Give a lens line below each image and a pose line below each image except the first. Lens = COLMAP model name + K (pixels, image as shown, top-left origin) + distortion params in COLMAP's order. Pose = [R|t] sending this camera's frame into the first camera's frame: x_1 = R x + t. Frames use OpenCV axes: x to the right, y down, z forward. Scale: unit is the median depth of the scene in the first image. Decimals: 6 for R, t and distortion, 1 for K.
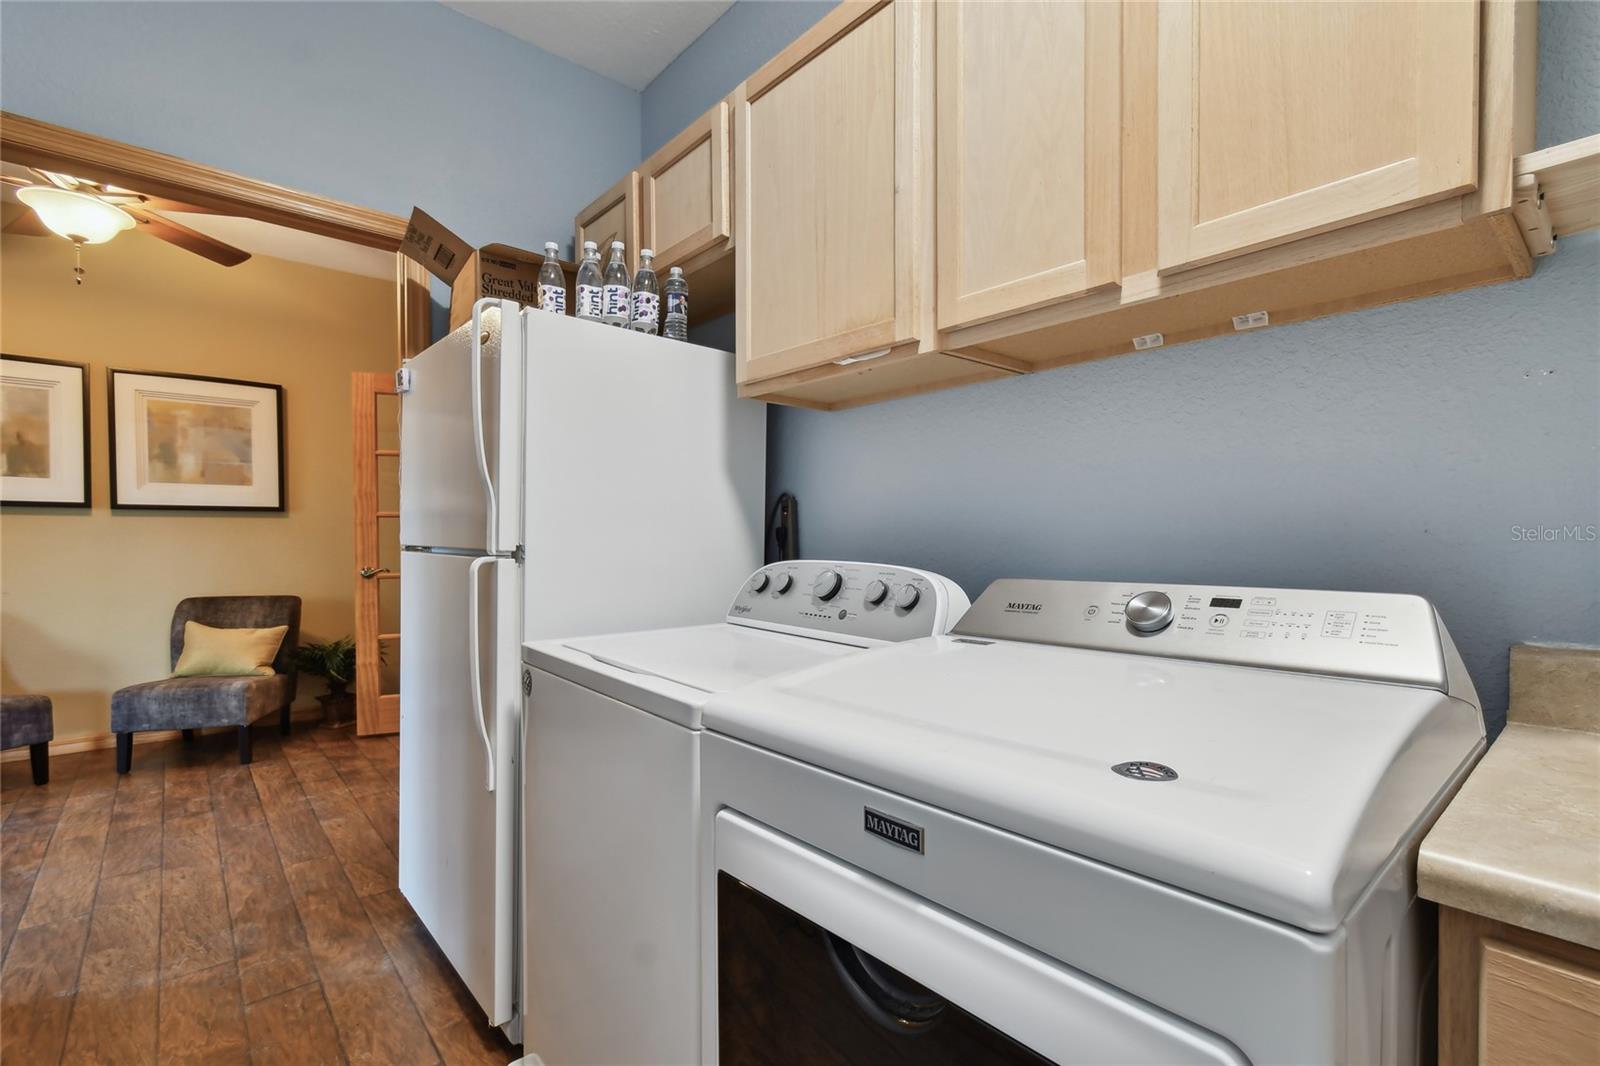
lens RADIAL K [[732.1, 0, 802.0], [0, 732.1, 543.6], [0, 0, 1]] dist [0.001241, 0.000052]
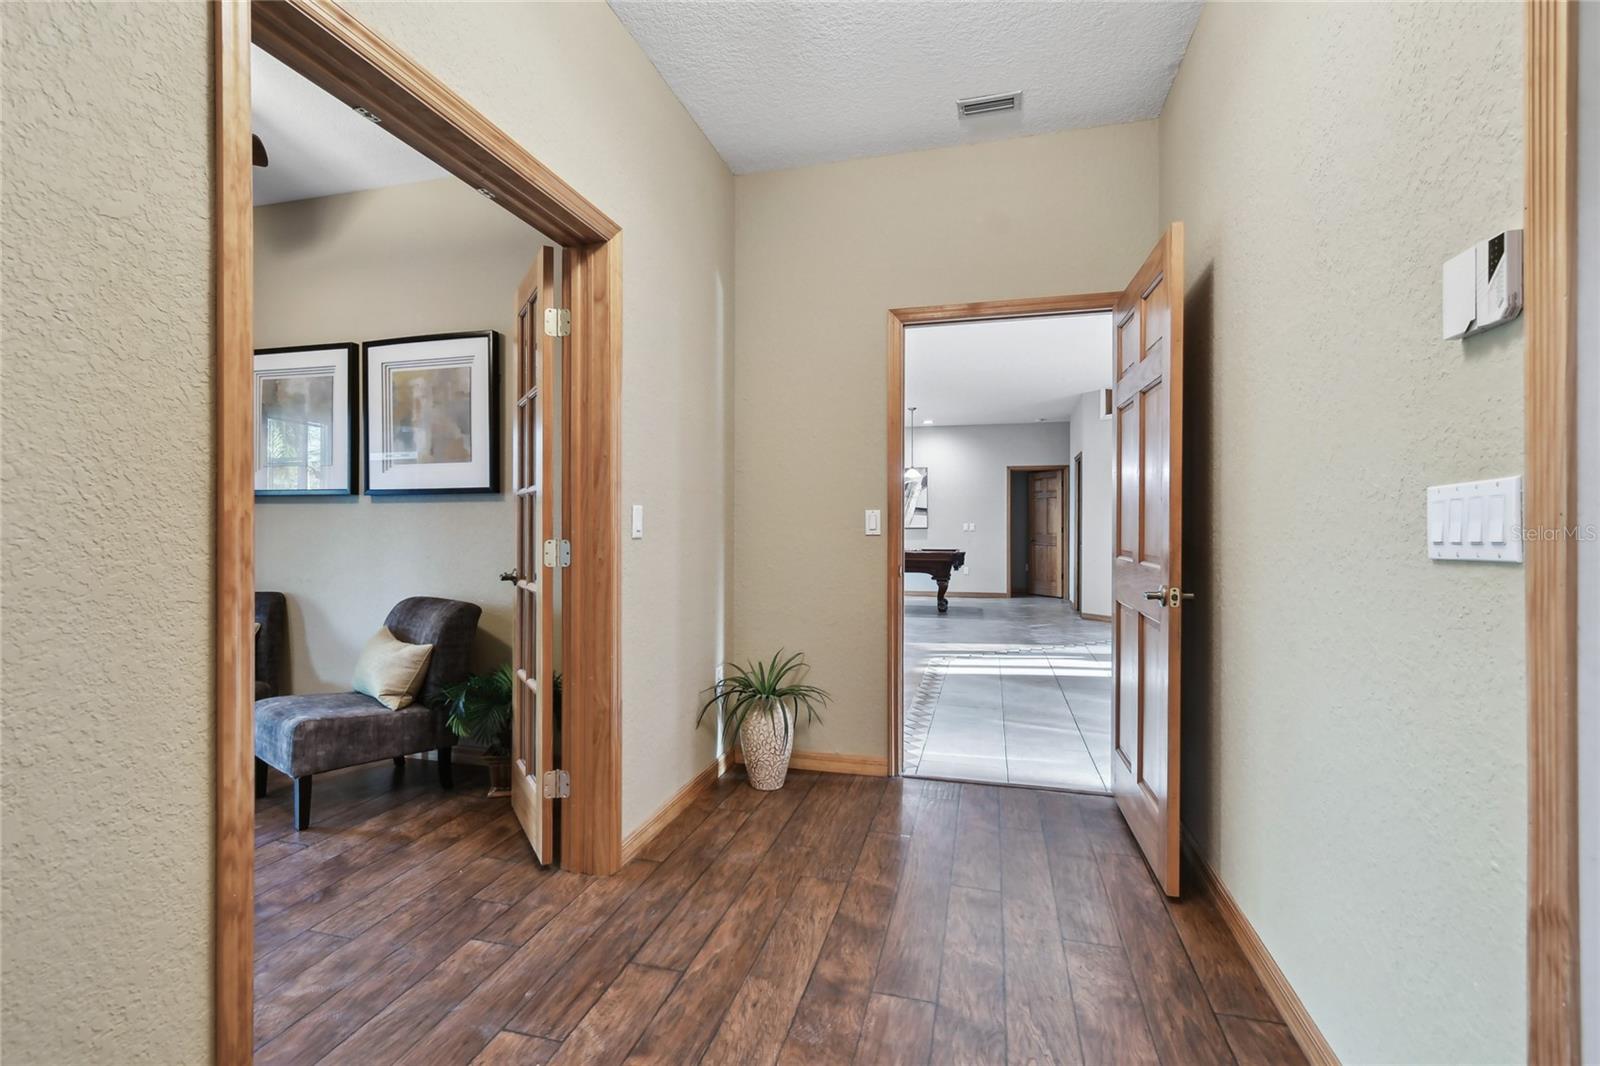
lens RADIAL K [[732.1, 0, 802.0], [0, 732.1, 543.6], [0, 0, 1]] dist [0.001241, 0.000052]
pose [[0.569920, 0.012999, -0.821597, 0.119678], [-0.009625, 0.999912, 0.009144, -0.000810], [0.821644, 0.002697, 0.569995, 0.877350]]
